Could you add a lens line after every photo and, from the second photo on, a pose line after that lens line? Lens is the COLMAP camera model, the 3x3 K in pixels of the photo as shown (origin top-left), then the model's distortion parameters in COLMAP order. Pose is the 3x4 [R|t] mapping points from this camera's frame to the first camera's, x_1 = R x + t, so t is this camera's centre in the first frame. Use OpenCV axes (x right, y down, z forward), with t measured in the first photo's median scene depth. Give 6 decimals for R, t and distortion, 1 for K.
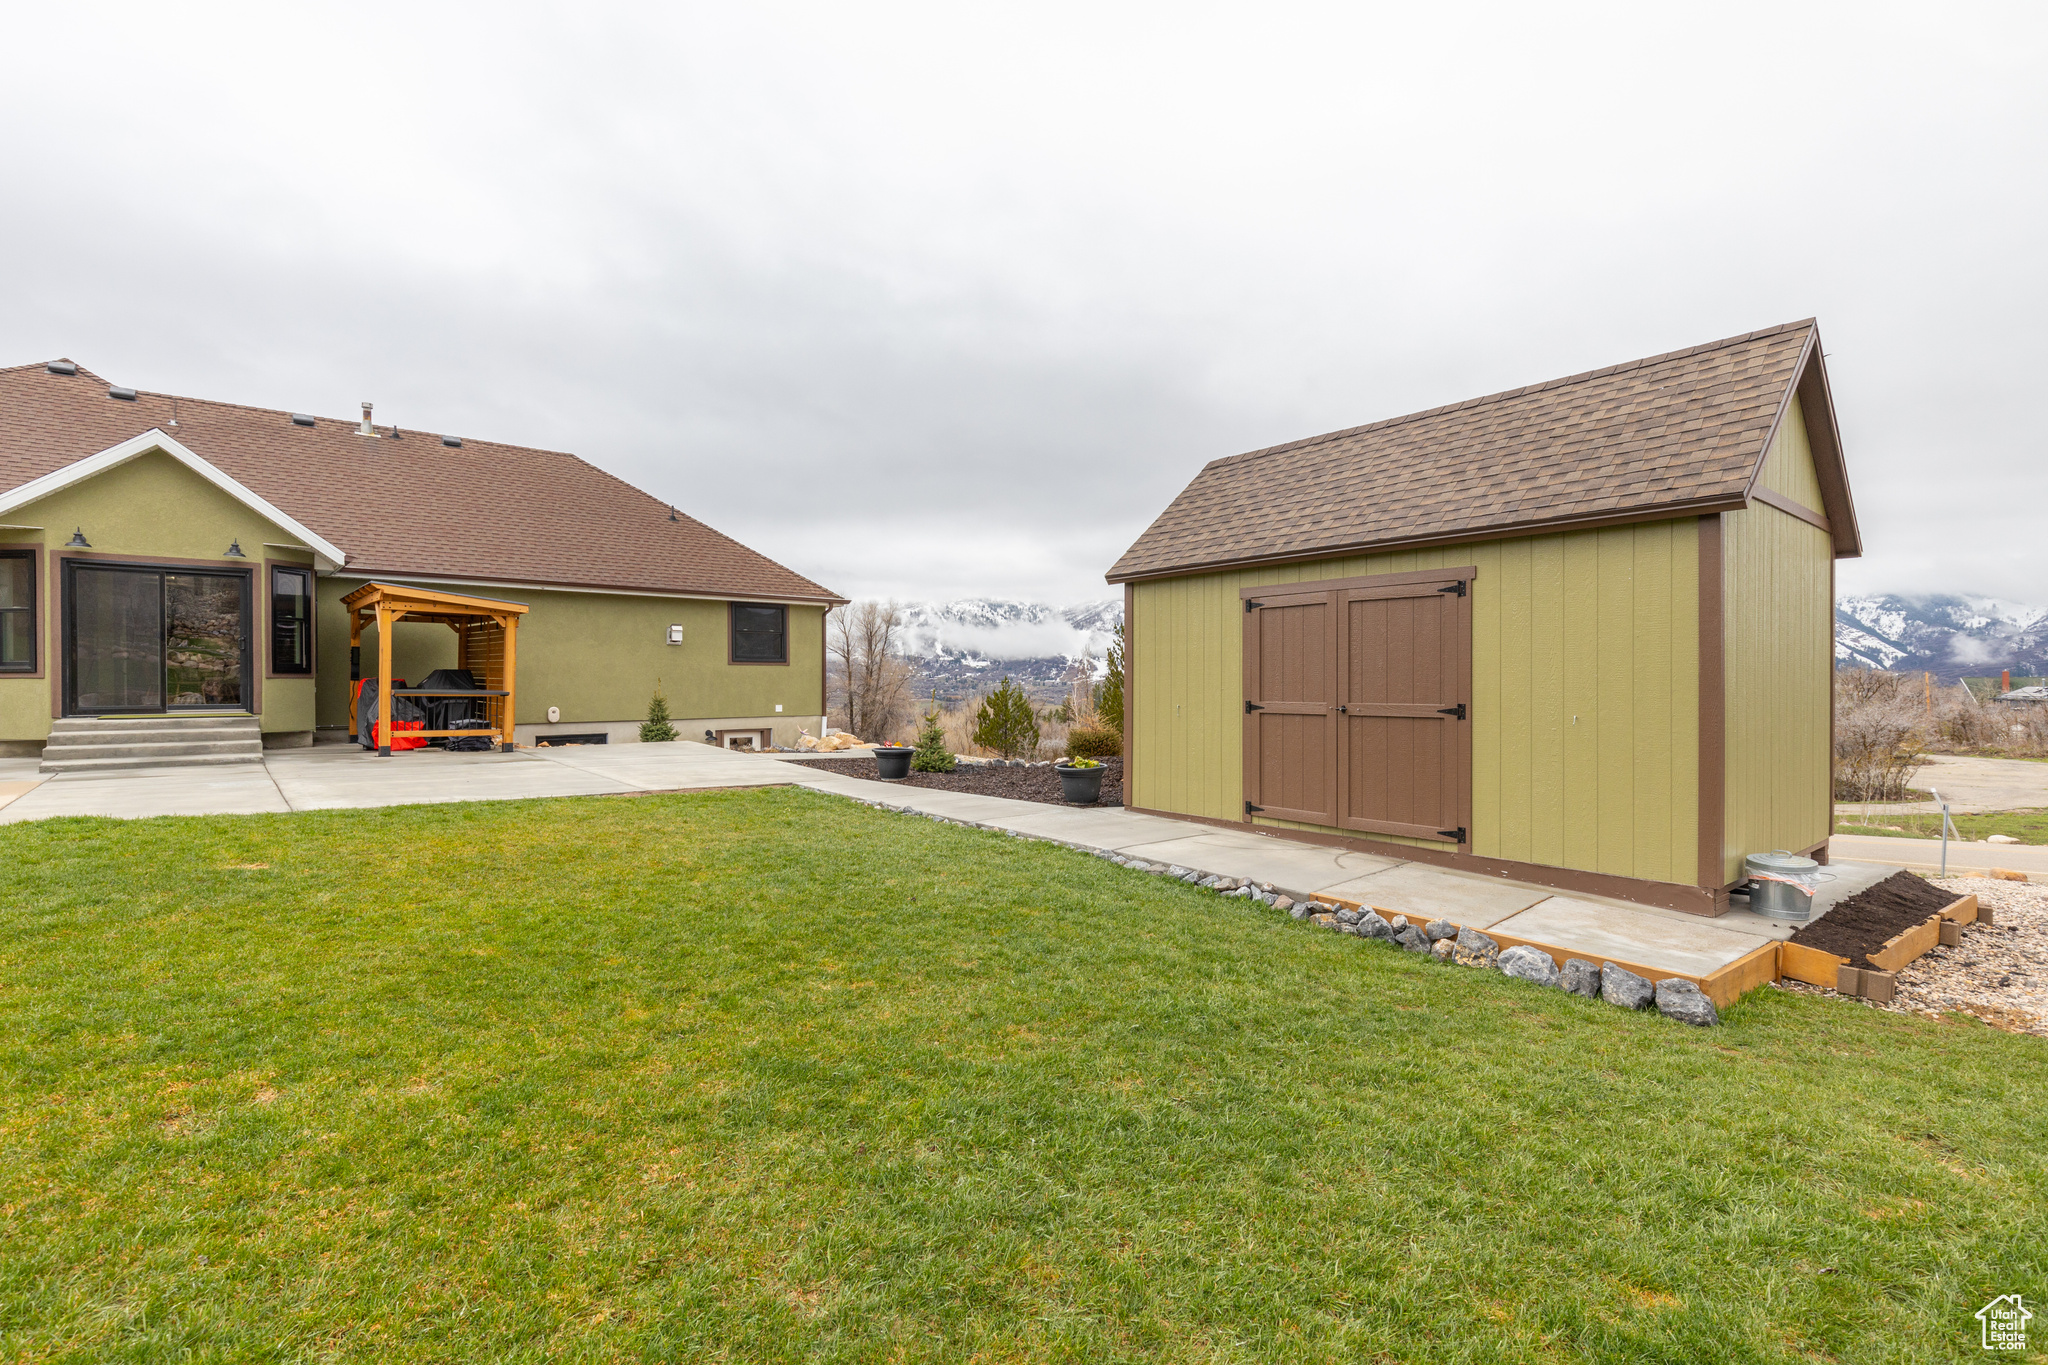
lens RADIAL K [[918.5, 0, 1013.2], [0, 918.5, 691.2], [0, 0, 1]] dist [0.002979, 0.000085]
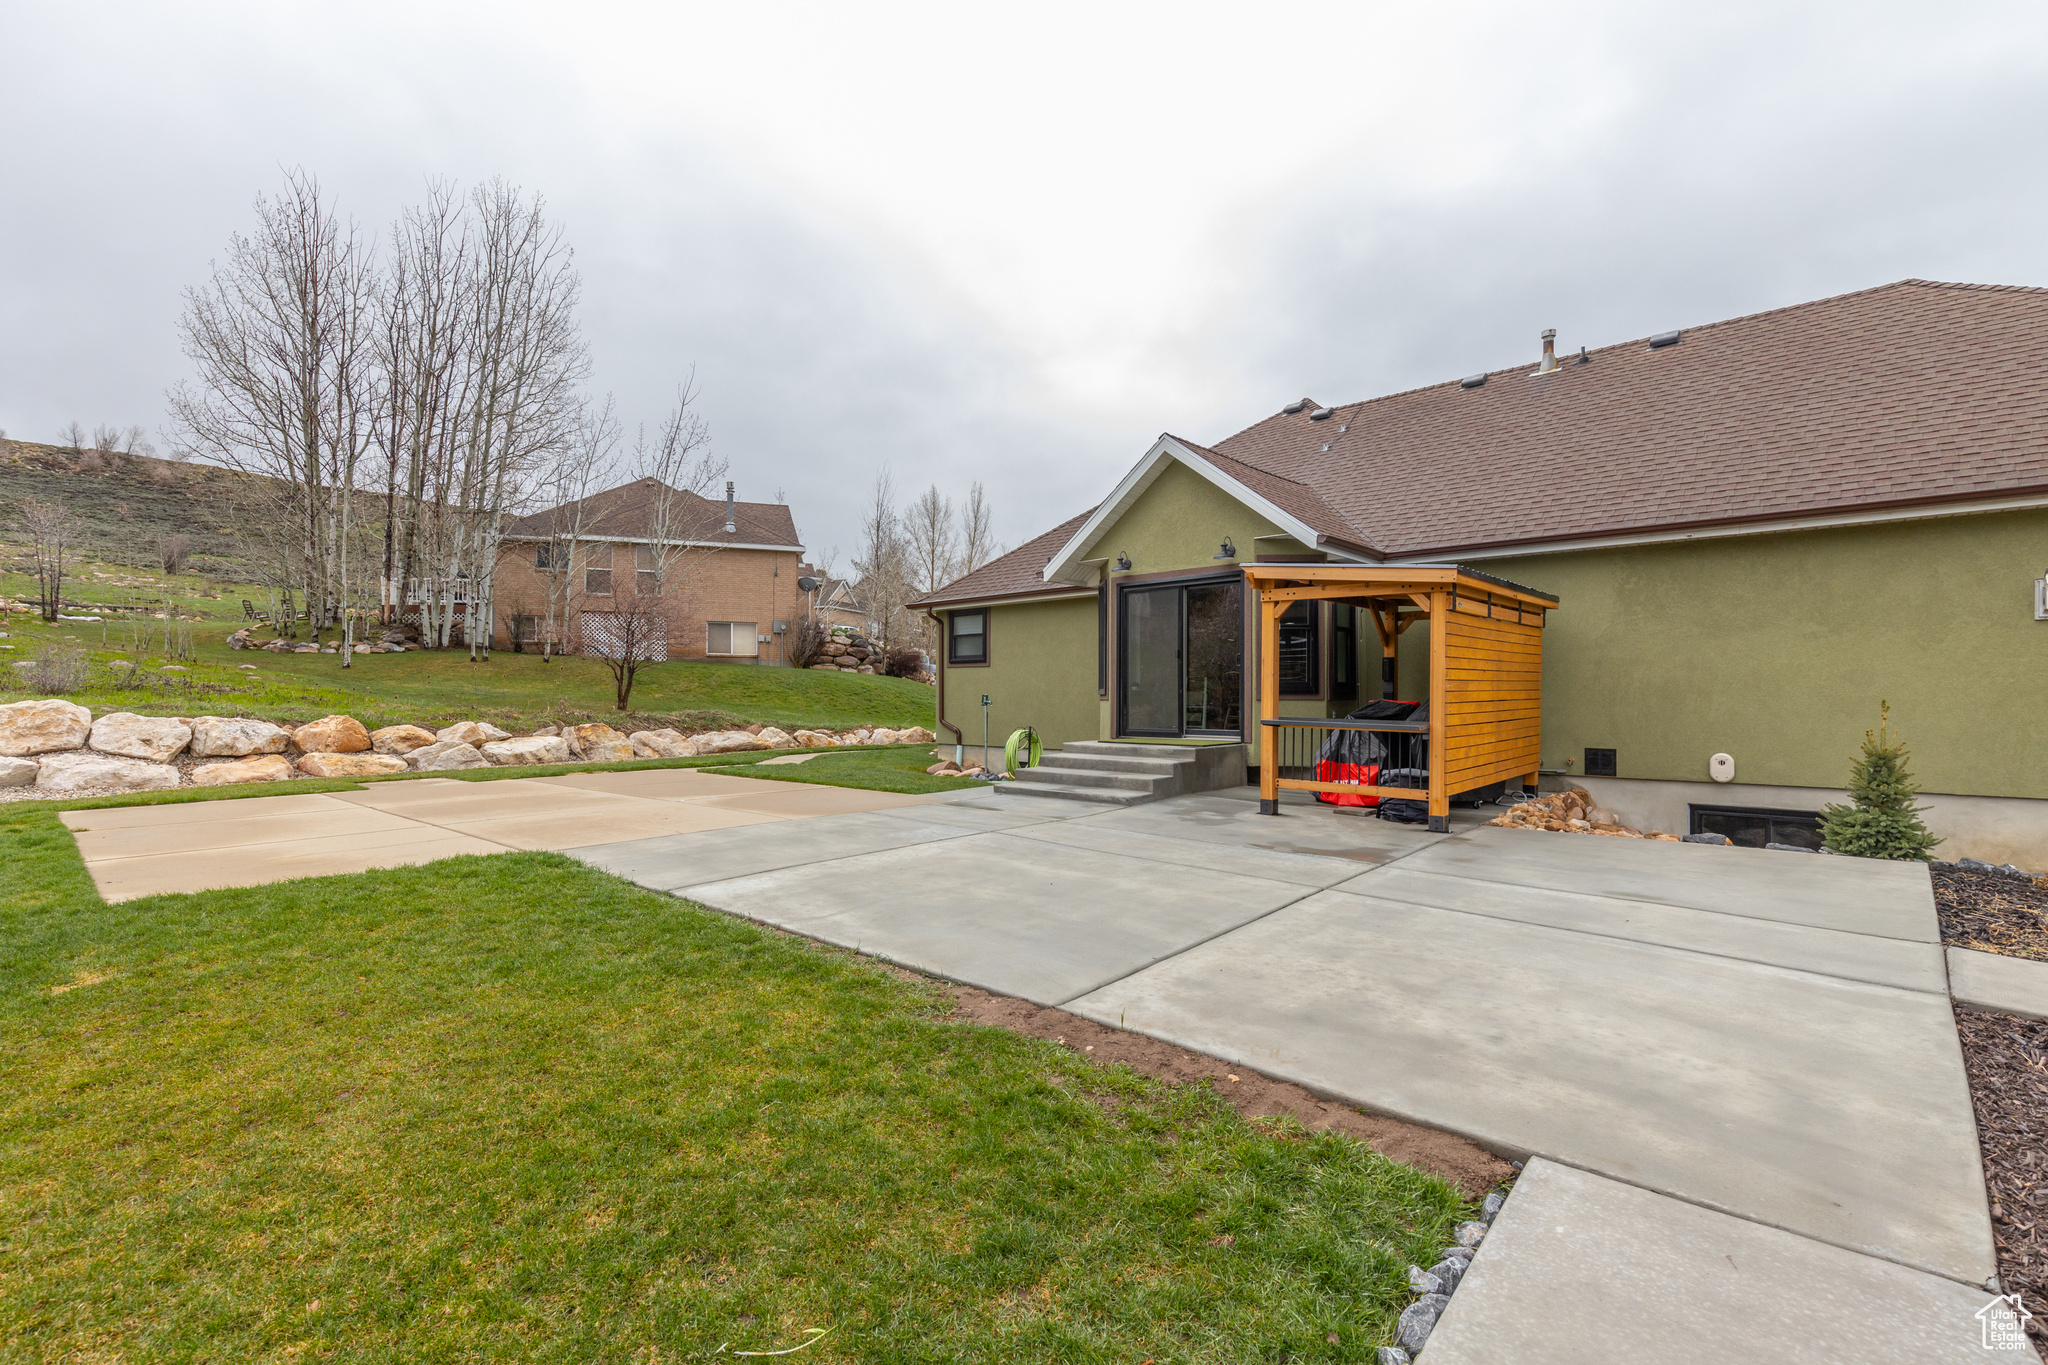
lens RADIAL K [[918.5, 0, 1013.2], [0, 918.5, 691.2], [0, 0, 1]] dist [0.002979, 0.000085]
pose [[0.119720, -0.005352, -0.992793, -0.024830], [-0.010631, 0.999921, -0.006672, -0.020375], [0.992751, 0.011353, 0.119653, 0.947540]]
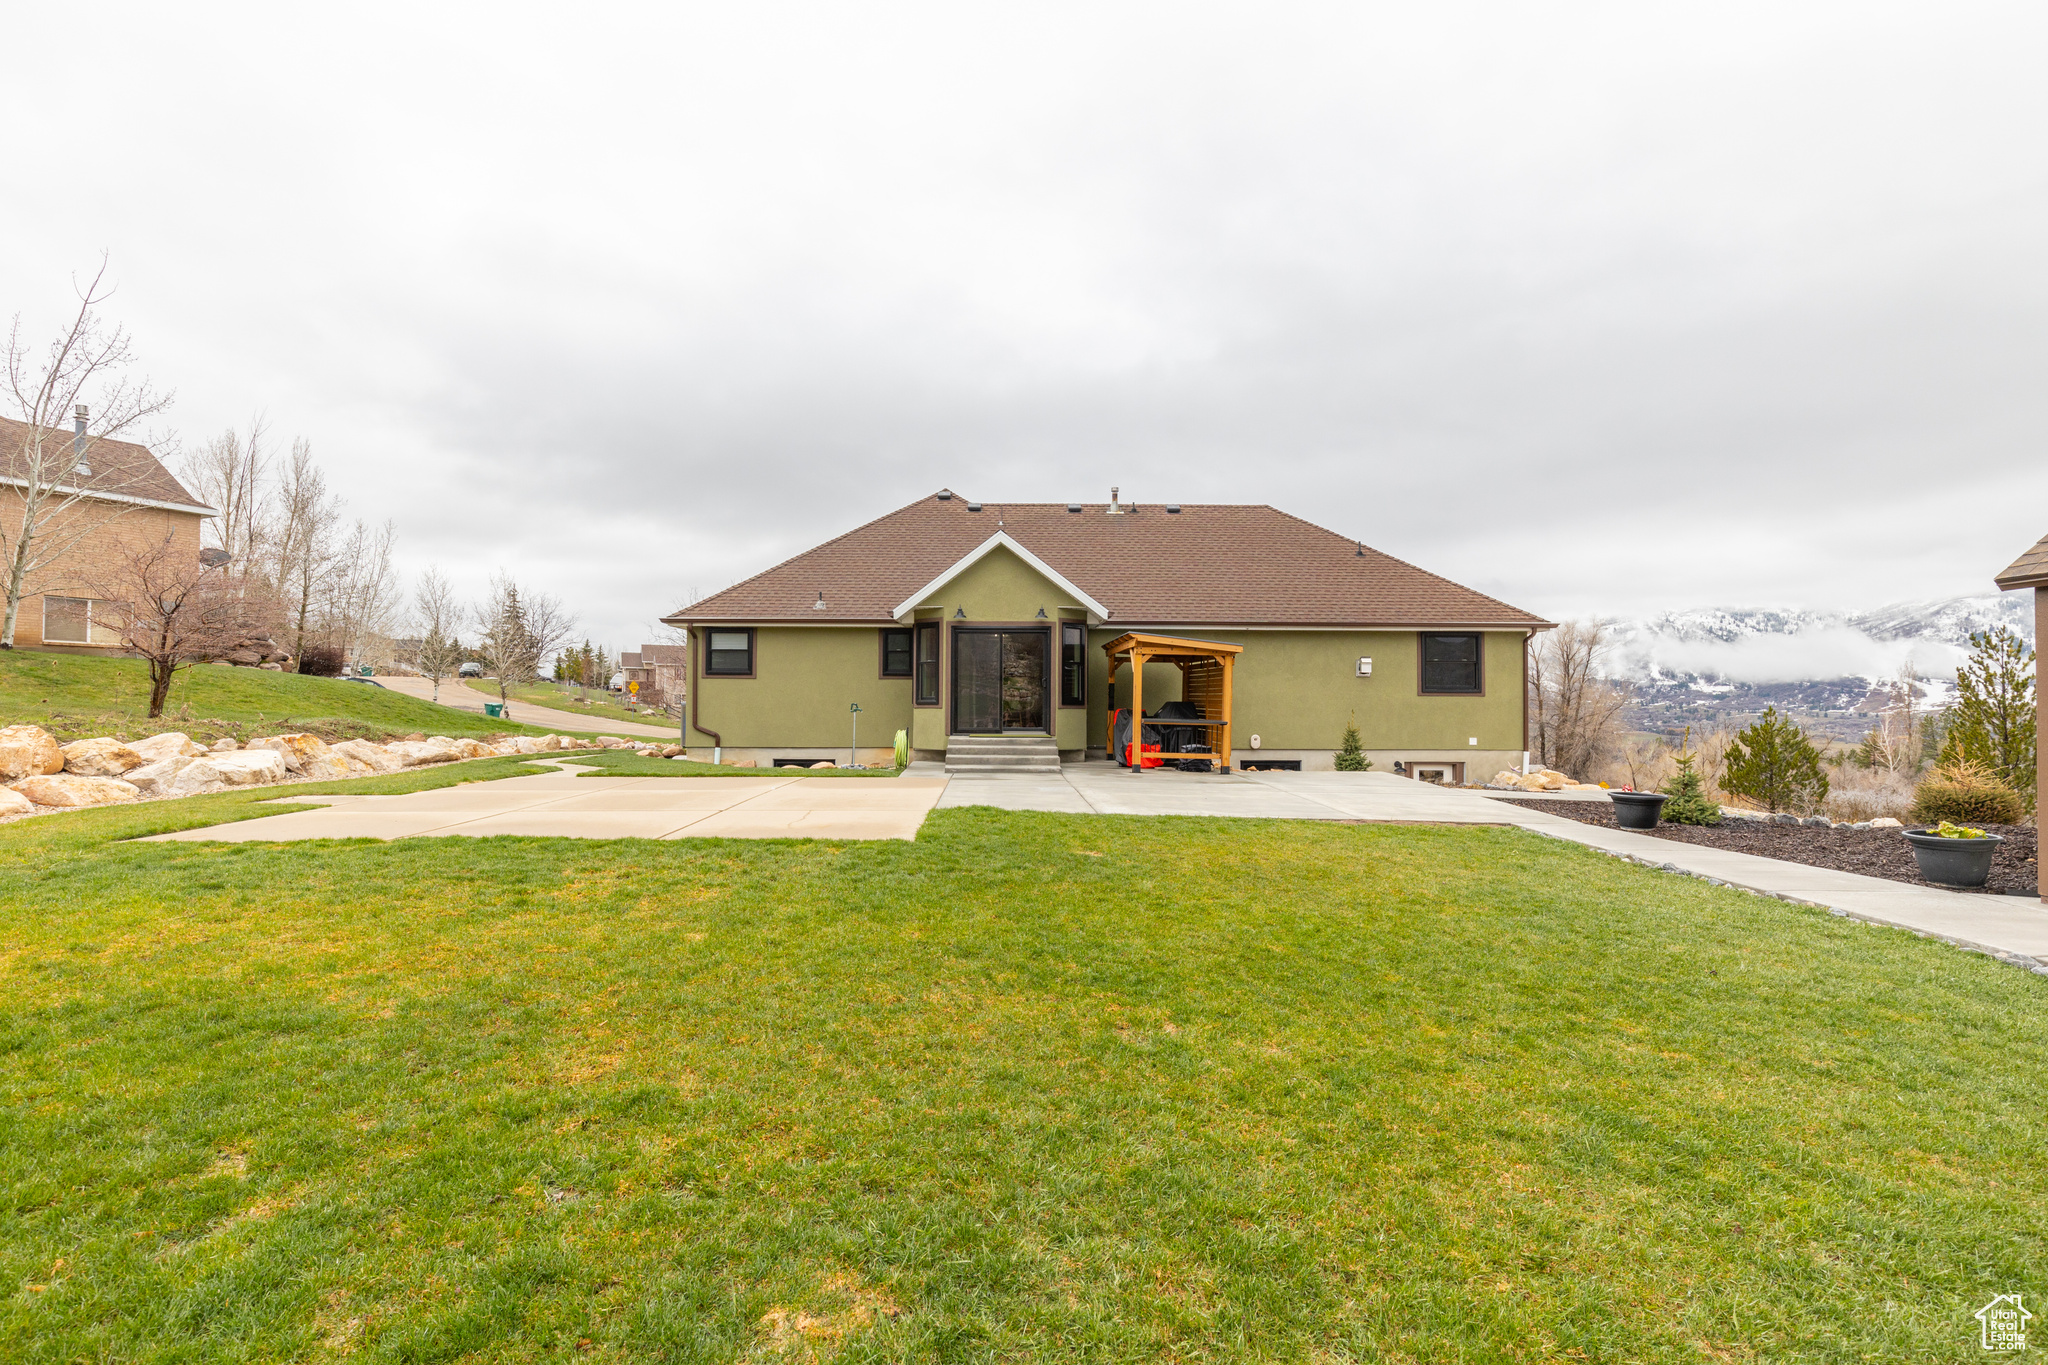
lens RADIAL K [[912.4, 0, 1017.0], [0, 912.4, 686.5], [0, 0, 1]] dist [0.003646, -0.000371]
pose [[0.770999, -0.009928, -0.636759, -0.035856], [-0.012444, 0.999453, -0.030650, -0.006864], [0.636715, 0.031555, 0.770453, -0.061117]]
